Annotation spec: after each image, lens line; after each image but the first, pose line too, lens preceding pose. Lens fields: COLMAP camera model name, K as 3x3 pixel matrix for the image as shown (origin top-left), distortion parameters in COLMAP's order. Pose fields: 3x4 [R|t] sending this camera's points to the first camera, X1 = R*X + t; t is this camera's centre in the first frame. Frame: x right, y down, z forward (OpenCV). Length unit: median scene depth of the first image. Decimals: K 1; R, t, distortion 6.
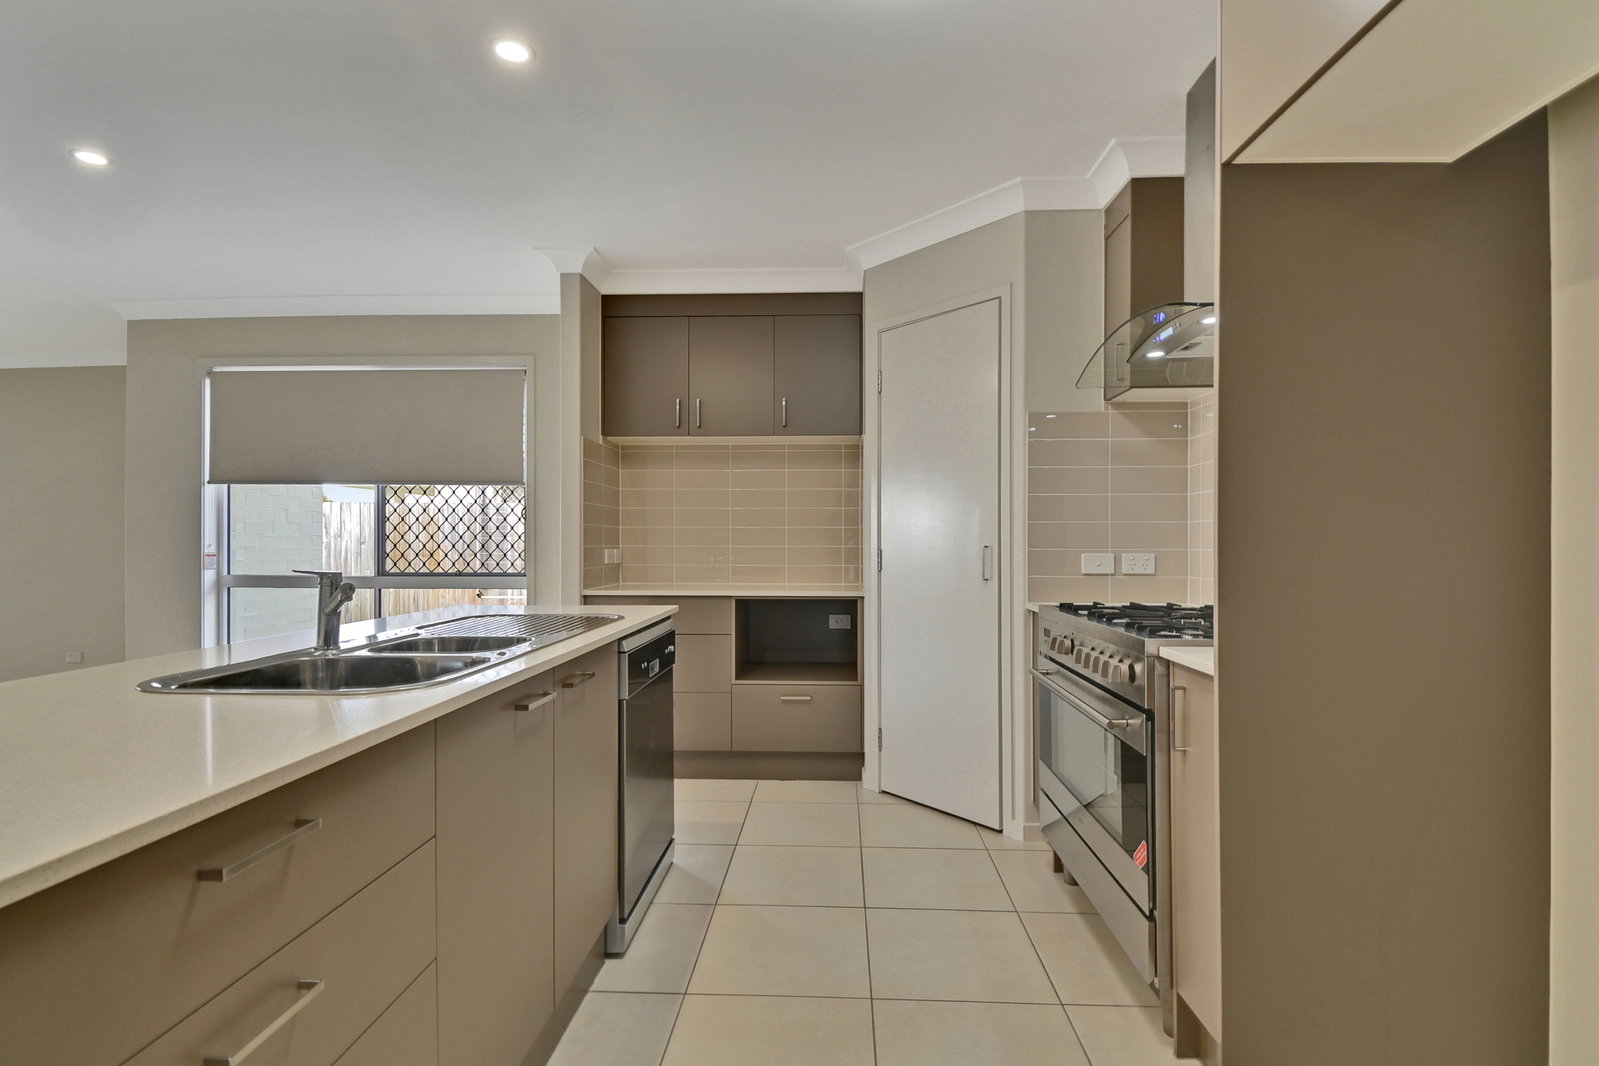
lens RADIAL K [[796.8, 0, 799.5], [0, 796.8, 533.0], [0, 0, 1]] dist [-0.001599, -0.000851]
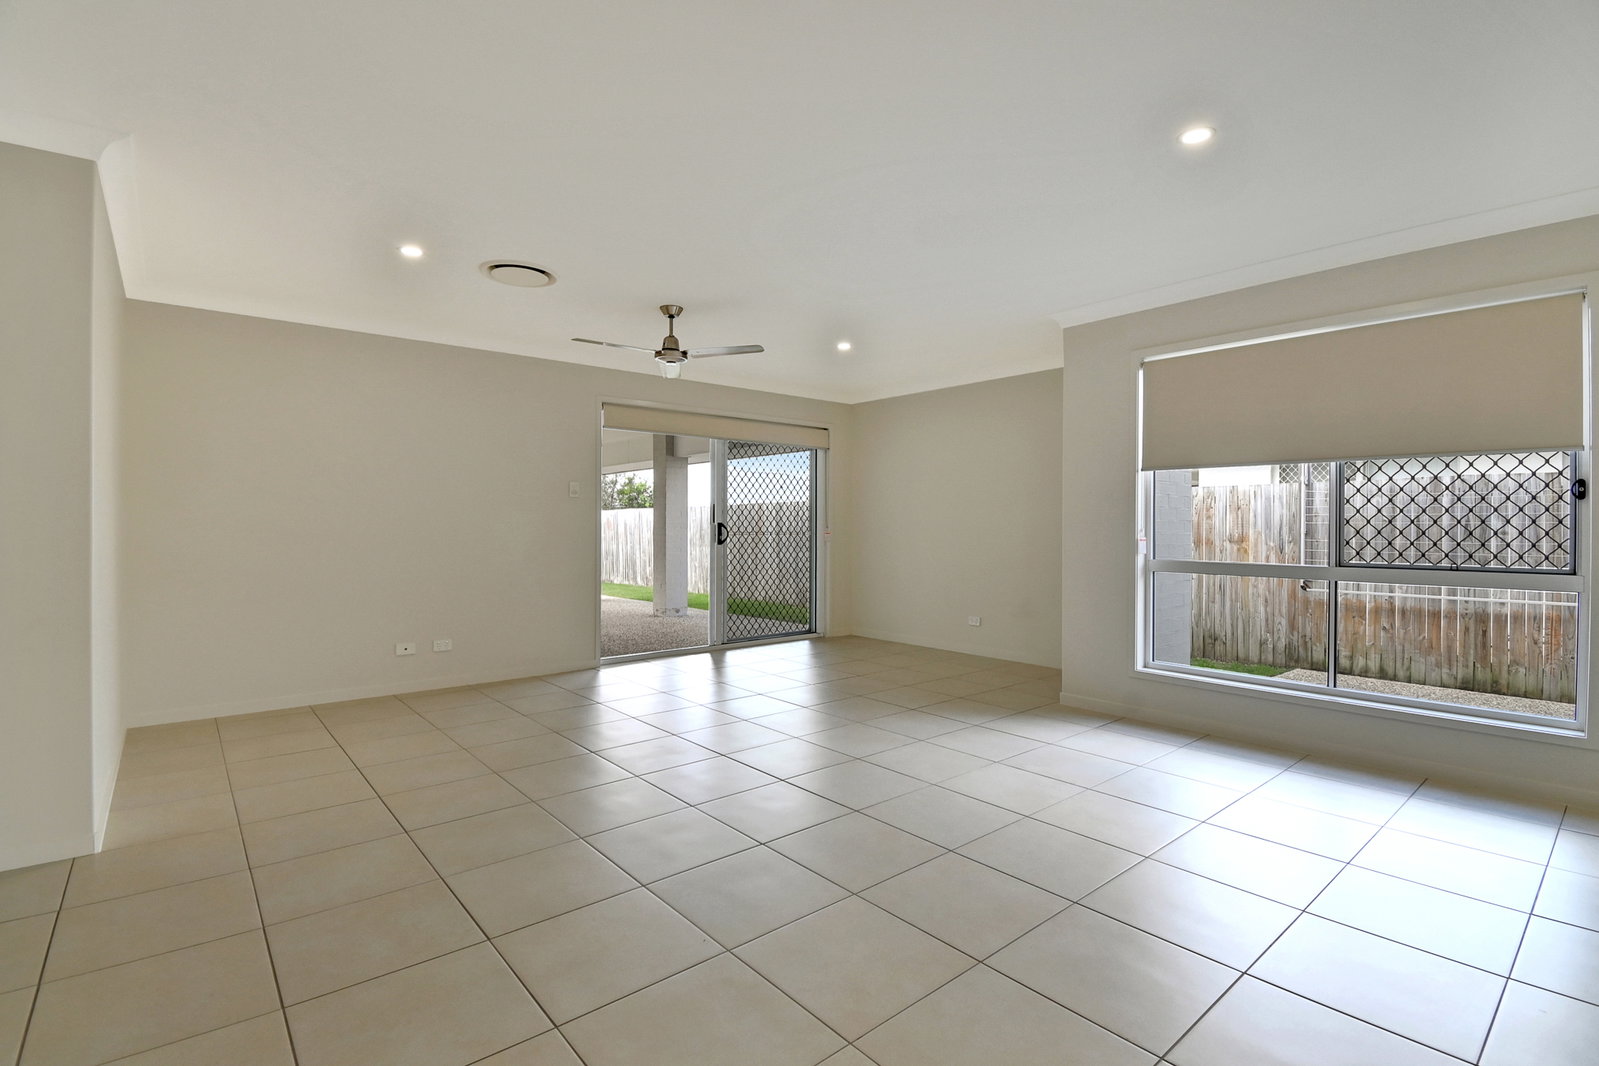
lens RADIAL K [[753.4, 0, 799.5], [0, 753.4, 533.0], [0, 0, 1]] dist [0.000331, -0.000222]
pose [[0.687732, 0.006219, -0.725938, -0.332016], [0.007075, 0.999858, 0.015268, 0.000407], [0.725930, -0.015636, 0.687591, 0.002246]]
